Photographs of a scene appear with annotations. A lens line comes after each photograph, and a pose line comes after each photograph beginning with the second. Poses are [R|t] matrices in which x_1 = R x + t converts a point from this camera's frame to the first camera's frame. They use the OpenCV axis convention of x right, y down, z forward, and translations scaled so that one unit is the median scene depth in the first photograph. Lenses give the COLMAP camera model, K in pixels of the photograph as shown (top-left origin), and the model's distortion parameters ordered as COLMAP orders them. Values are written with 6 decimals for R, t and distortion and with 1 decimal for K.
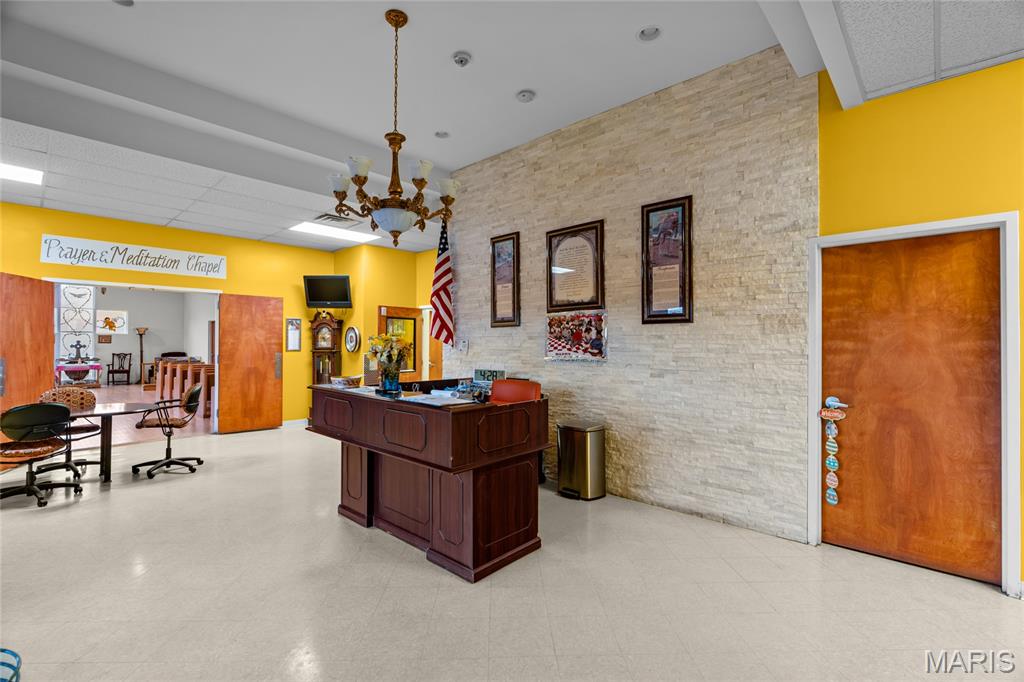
lens RADIAL K [[457.7, 0, 516.3], [0, 457.7, 336.8], [0, 0, 1]] dist [-0.005785, 0.001172]
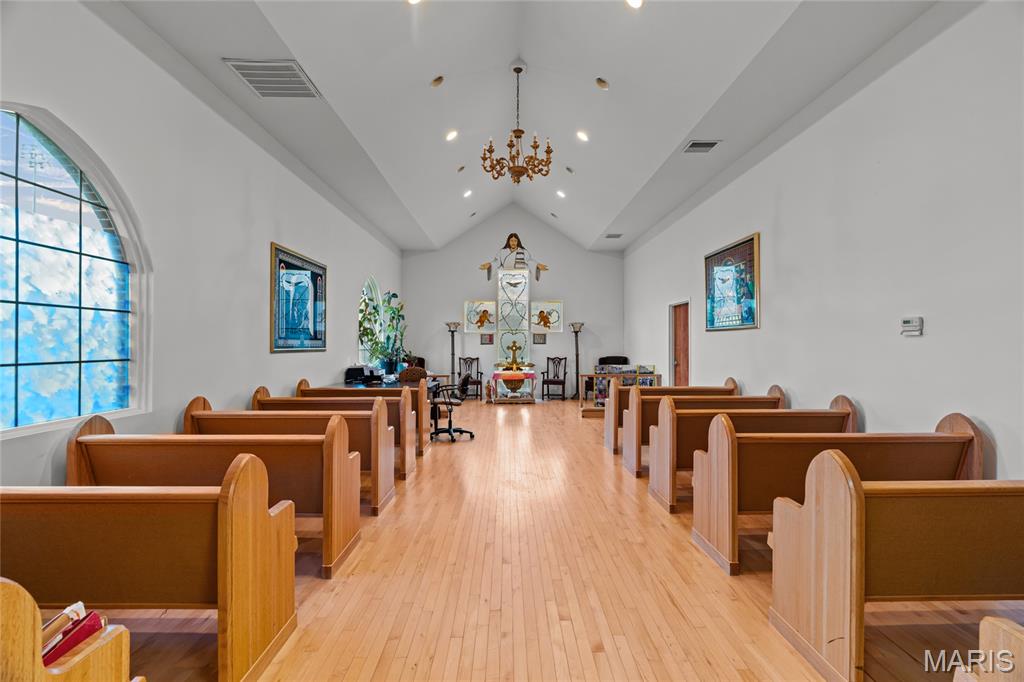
lens RADIAL K [[457.7, 0, 513.8], [0, 457.7, 341.9], [0, 0, 1]] dist [-0.005785, 0.001172]
pose [[0.687287, -0.005267, -0.726367, -0.373860], [0.010954, 0.999935, 0.003114, 0.007336], [0.726303, -0.010097, 0.687300, 0.440356]]
